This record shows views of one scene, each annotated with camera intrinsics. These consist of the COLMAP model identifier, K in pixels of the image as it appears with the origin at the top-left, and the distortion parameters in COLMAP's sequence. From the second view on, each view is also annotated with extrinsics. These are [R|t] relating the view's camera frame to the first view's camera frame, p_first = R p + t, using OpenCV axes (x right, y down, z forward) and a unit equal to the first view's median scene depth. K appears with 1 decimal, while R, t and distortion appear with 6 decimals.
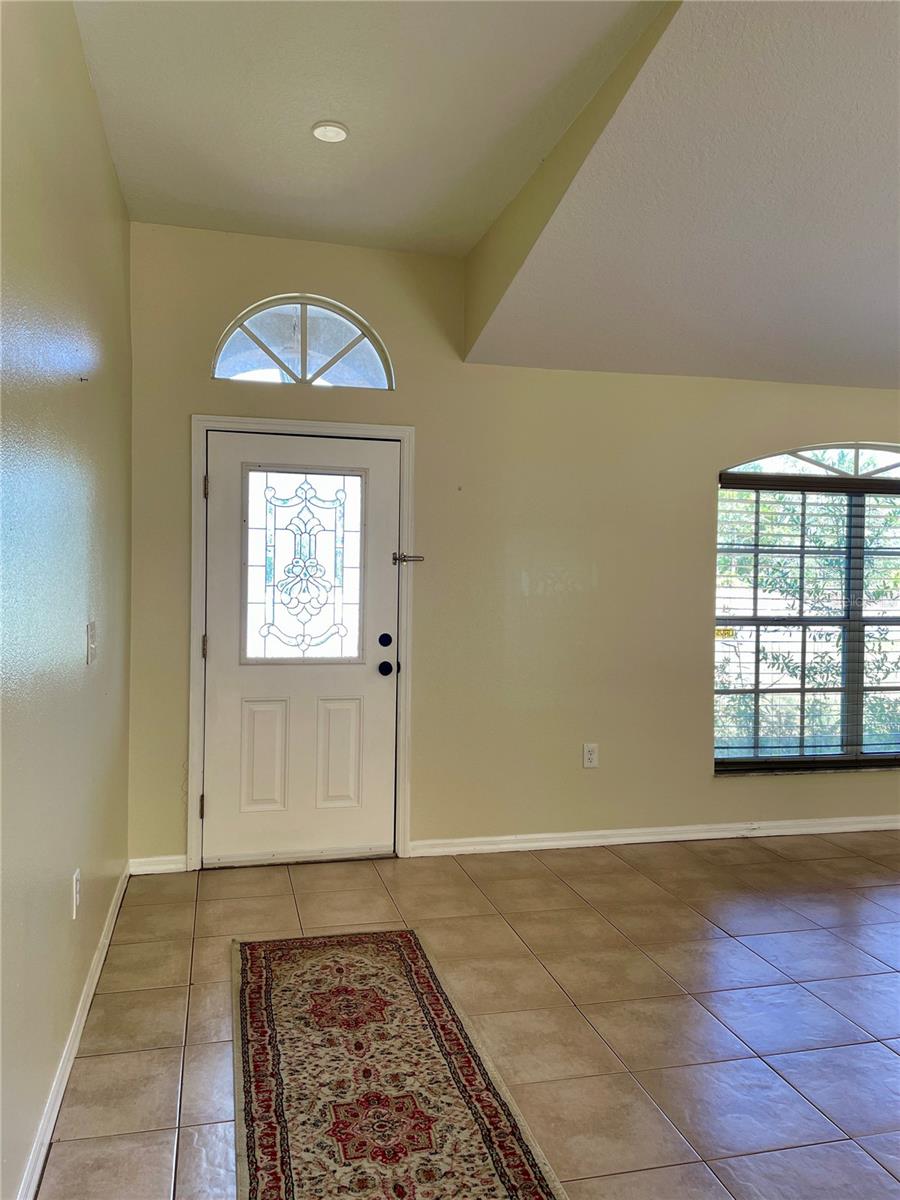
lens RADIAL K [[905.8, 0, 436.5], [0, 905.8, 594.5], [0, 0, 1]] dist [0.087077, -0.109445]
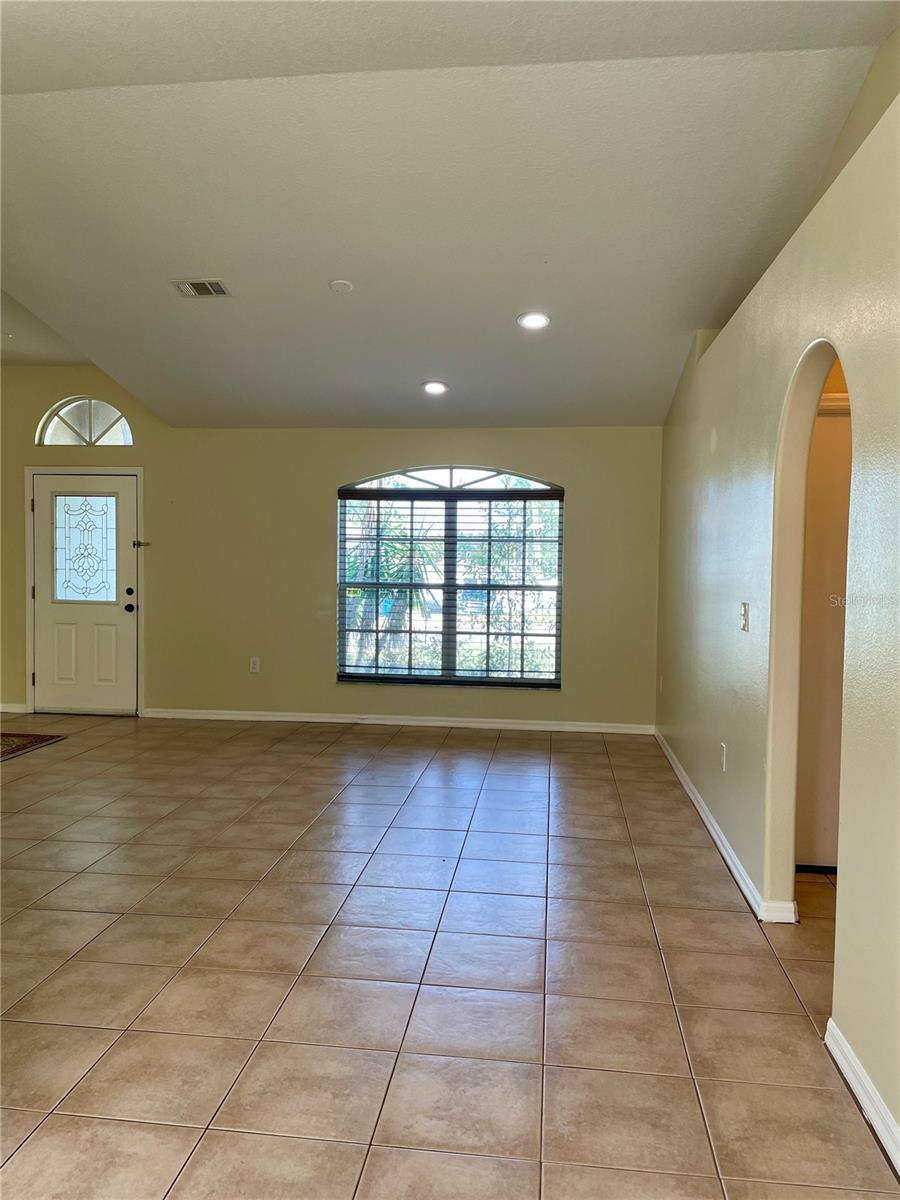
lens RADIAL K [[905.8, 0, 446.6], [0, 905.8, 599.2], [0, 0, 1]] dist [0.087077, -0.109445]
pose [[0.938094, 0.018512, -0.345887, 1.117614], [-0.010289, 0.999619, 0.025596, 0.014128], [0.346229, -0.020453, 0.937927, -0.429624]]
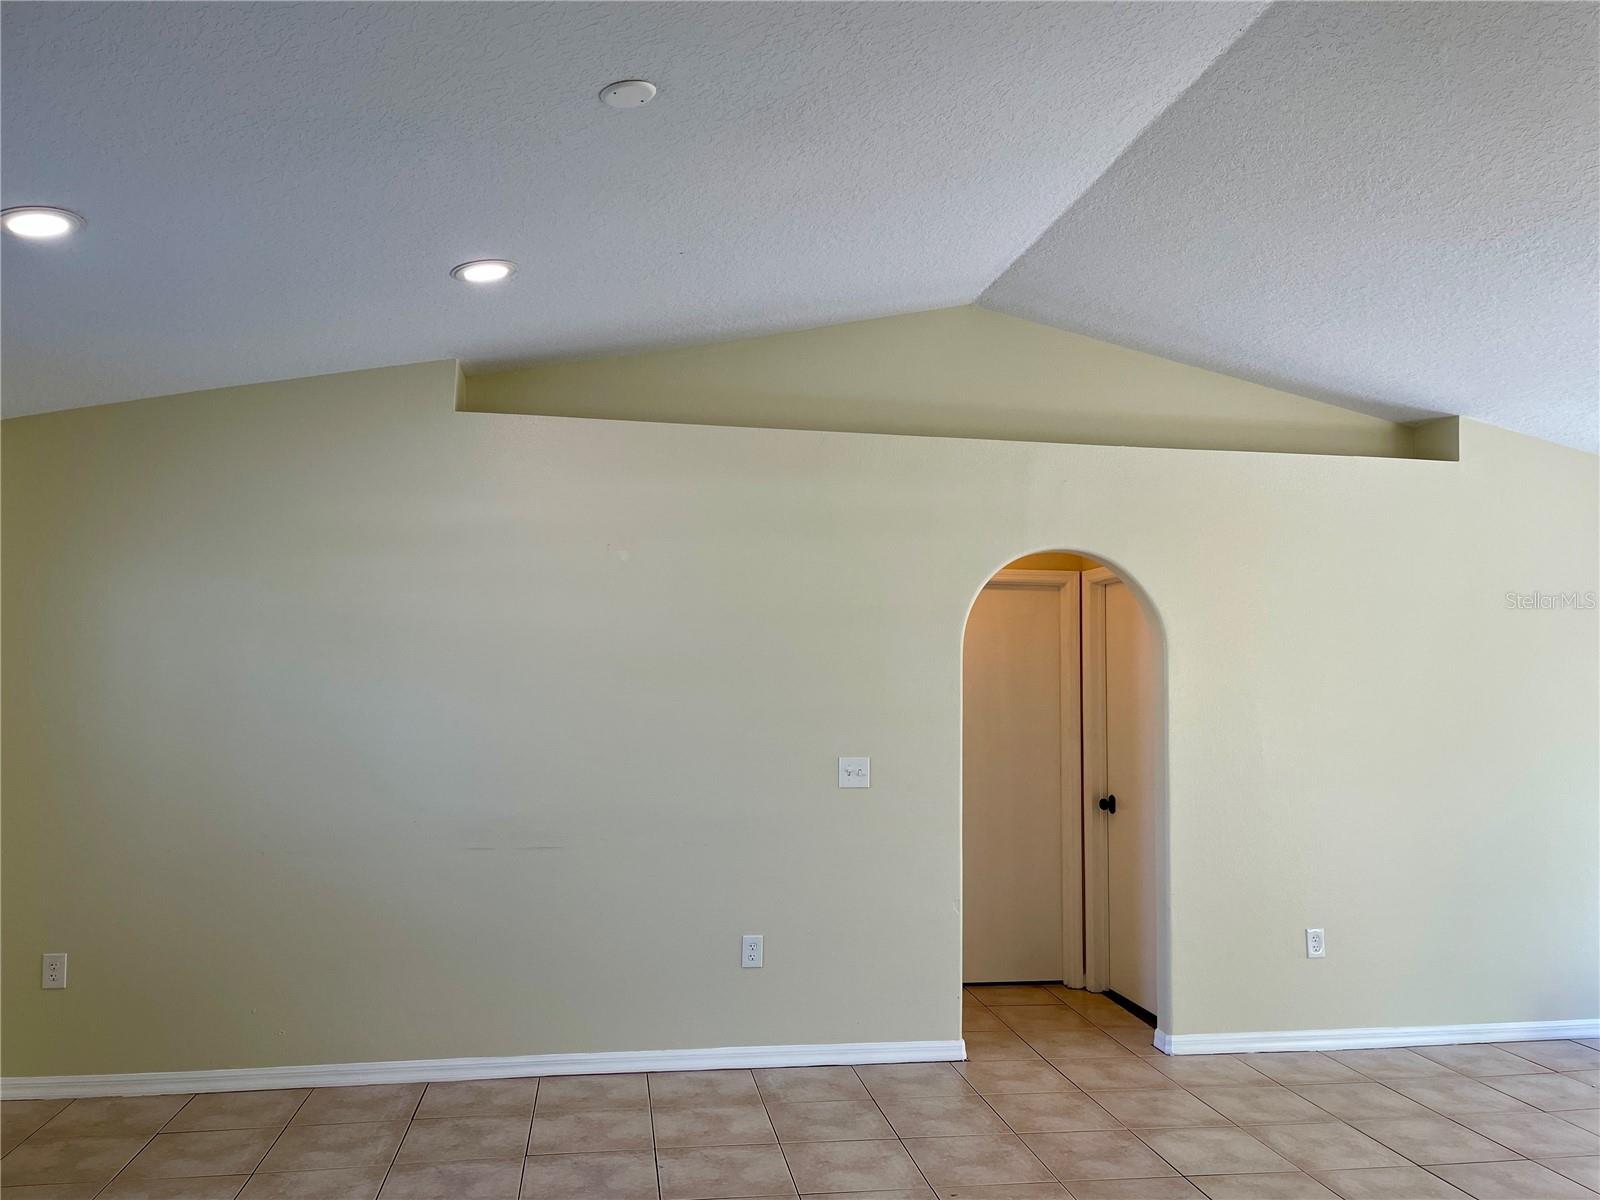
lens RADIAL K [[1207.8, 0, 810.6], [0, 1207.8, 606.9], [0, 0, 1]] dist [0.087077, -0.109445]
pose [[0.060234, 0.056396, 0.996590, -0.054293], [0.002807, 0.998389, -0.056667, -0.041164], [-0.998180, 0.006211, 0.059979, 0.489699]]
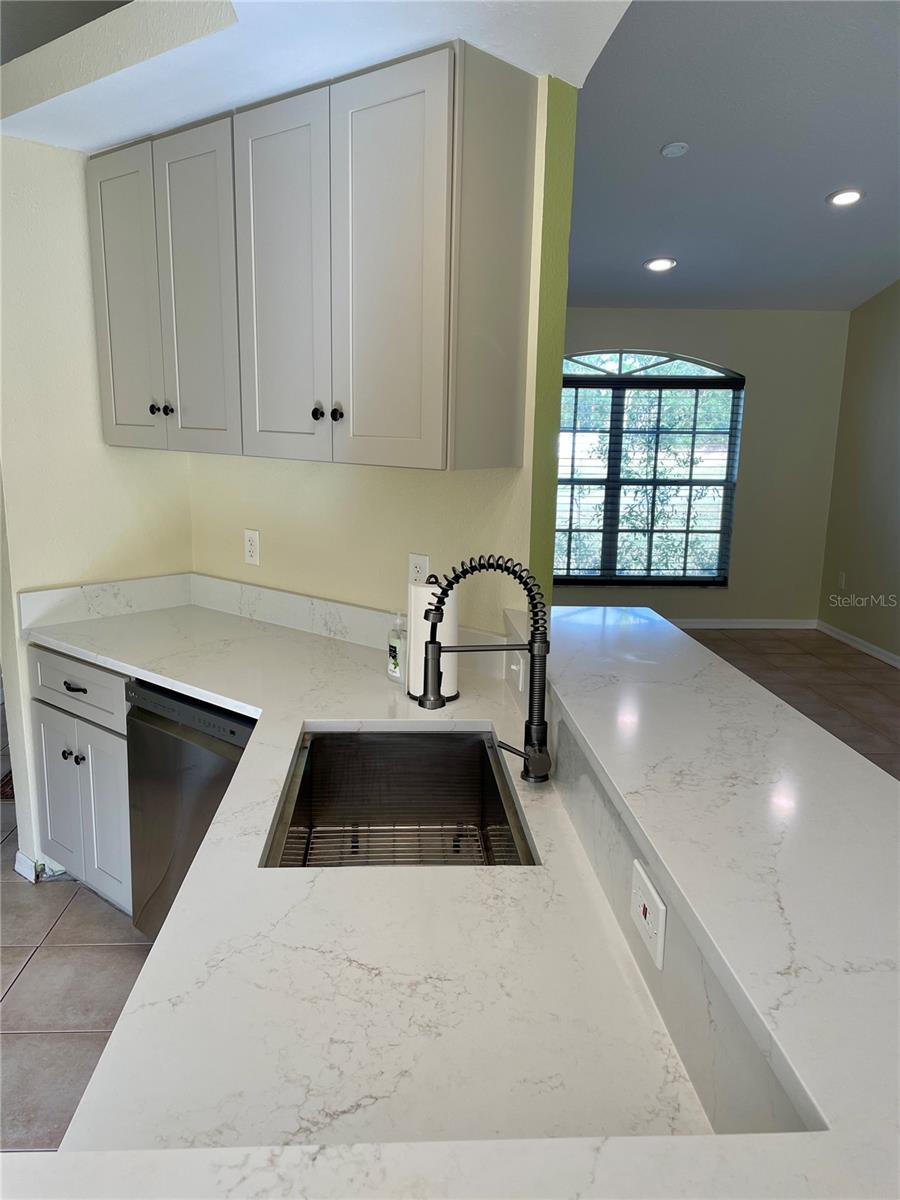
lens RADIAL K [[905.8, 0, 443.7], [0, 905.8, 606.4], [0, 0, 1]] dist [0.087077, -0.109445]
pose [[0.982953, 0.042965, -0.178765, 0.535132], [-0.010293, 0.983646, 0.179819, -0.036600], [0.183567, -0.174914, 0.967320, -0.494689]]
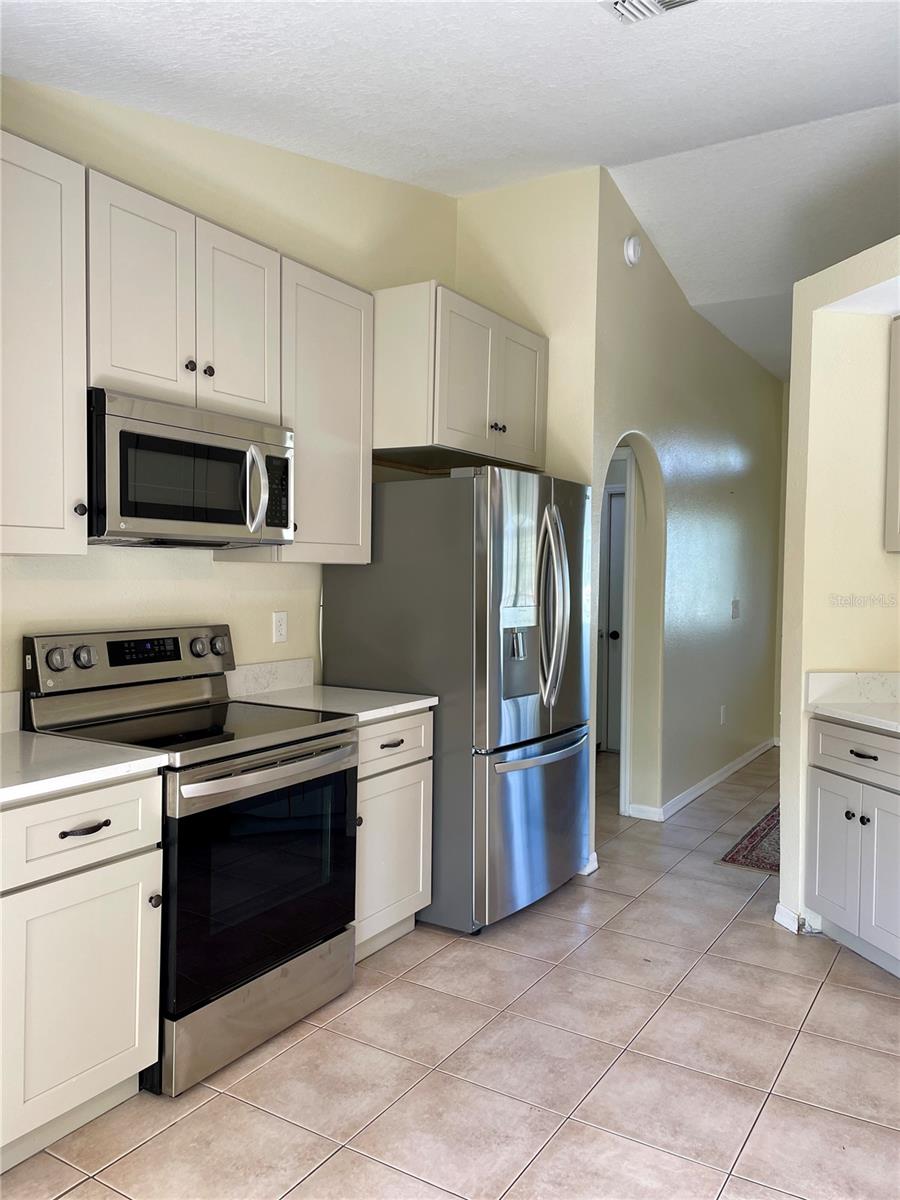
lens RADIAL K [[905.8, 0, 439.6], [0, 905.8, 599.5], [0, 0, 1]] dist [0.087077, -0.109445]
pose [[0.700469, 0.022357, -0.713333, 0.452892], [-0.021221, 0.999720, 0.010494, 0.012543], [0.713367, 0.007787, 0.700747, -0.689502]]
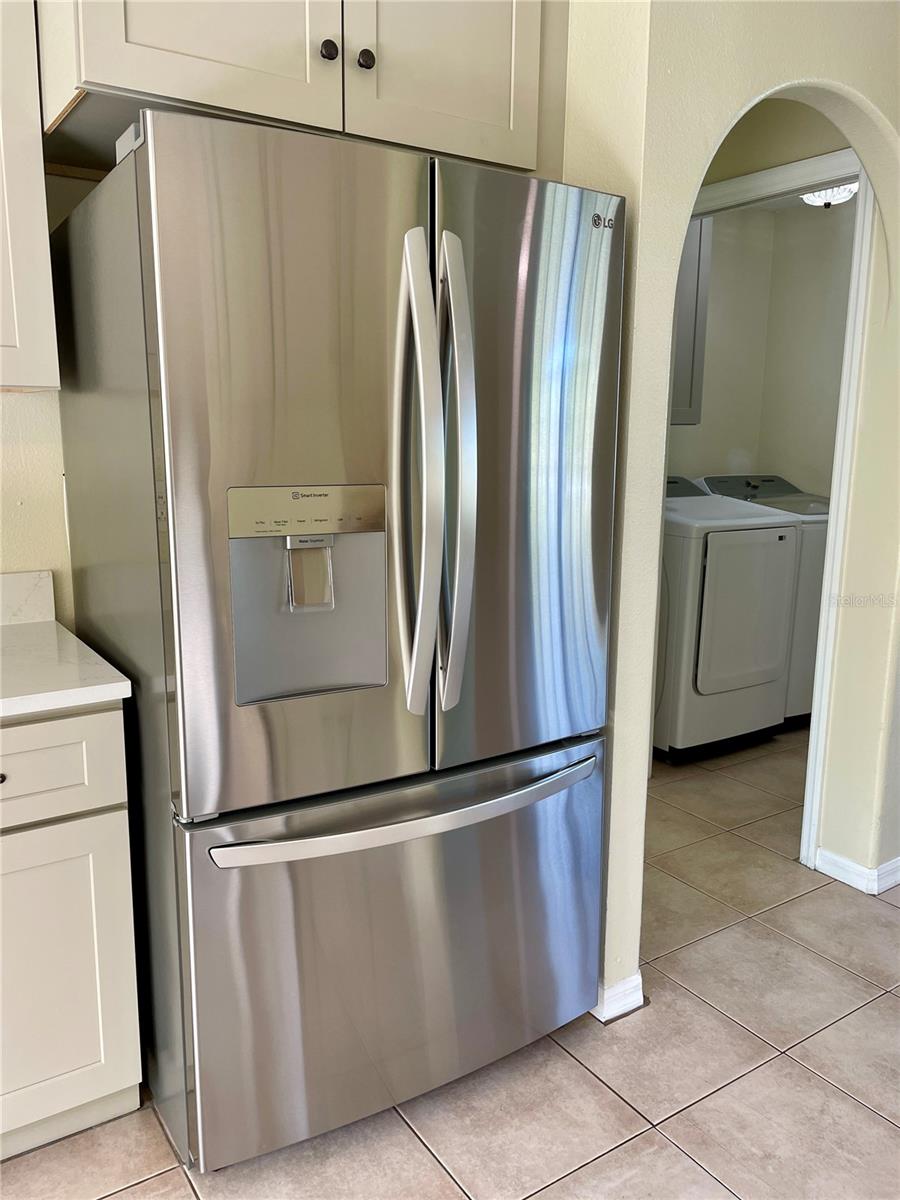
lens RADIAL K [[905.8, 0, 451.0], [0, 905.8, 603.3], [0, 0, 1]] dist [0.087077, -0.109445]
pose [[0.344990, 0.171670, -0.922774, 0.267859], [-0.022793, 0.984374, 0.174609, 0.008809], [0.938330, -0.039206, 0.343512, -0.146935]]
